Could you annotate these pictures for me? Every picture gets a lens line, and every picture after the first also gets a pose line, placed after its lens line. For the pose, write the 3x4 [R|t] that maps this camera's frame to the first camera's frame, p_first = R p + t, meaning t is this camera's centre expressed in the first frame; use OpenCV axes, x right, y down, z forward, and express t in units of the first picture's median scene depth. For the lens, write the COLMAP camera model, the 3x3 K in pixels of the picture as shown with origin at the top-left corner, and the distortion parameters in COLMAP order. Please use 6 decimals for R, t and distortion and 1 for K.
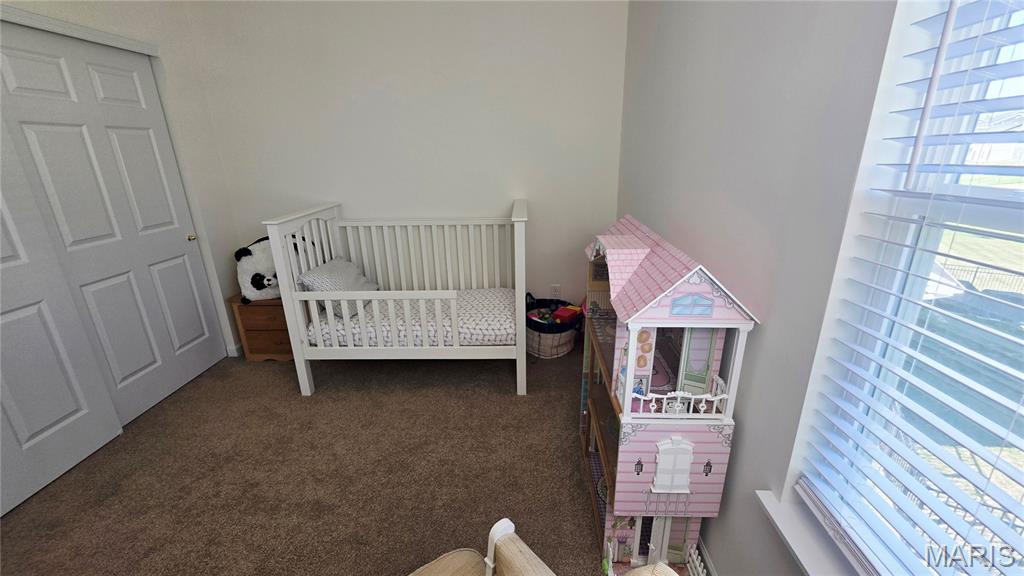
lens RADIAL K [[406.1, 0, 515.4], [0, 406.1, 284.7], [0, 0, 1]] dist [0.000207, 0.000020]
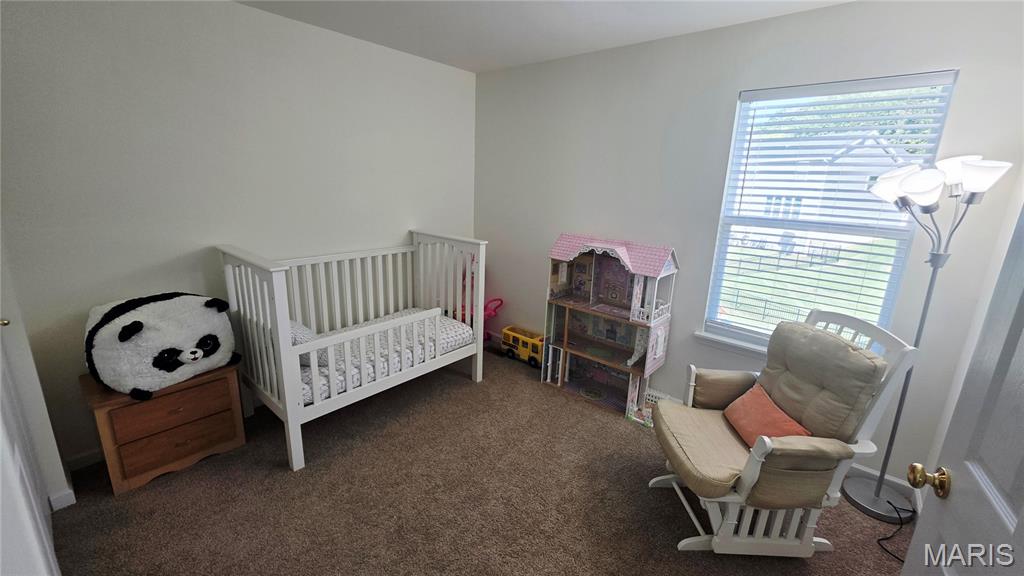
lens RADIAL K [[406.1, 0, 510.5], [0, 406.1, 286.1], [0, 0, 1]] dist [0.000207, 0.000020]
pose [[0.629227, -0.154667, 0.761677, -0.856498], [0.201861, 0.978891, 0.032016, -0.040470], [-0.750550, 0.133607, 0.647166, 0.074194]]
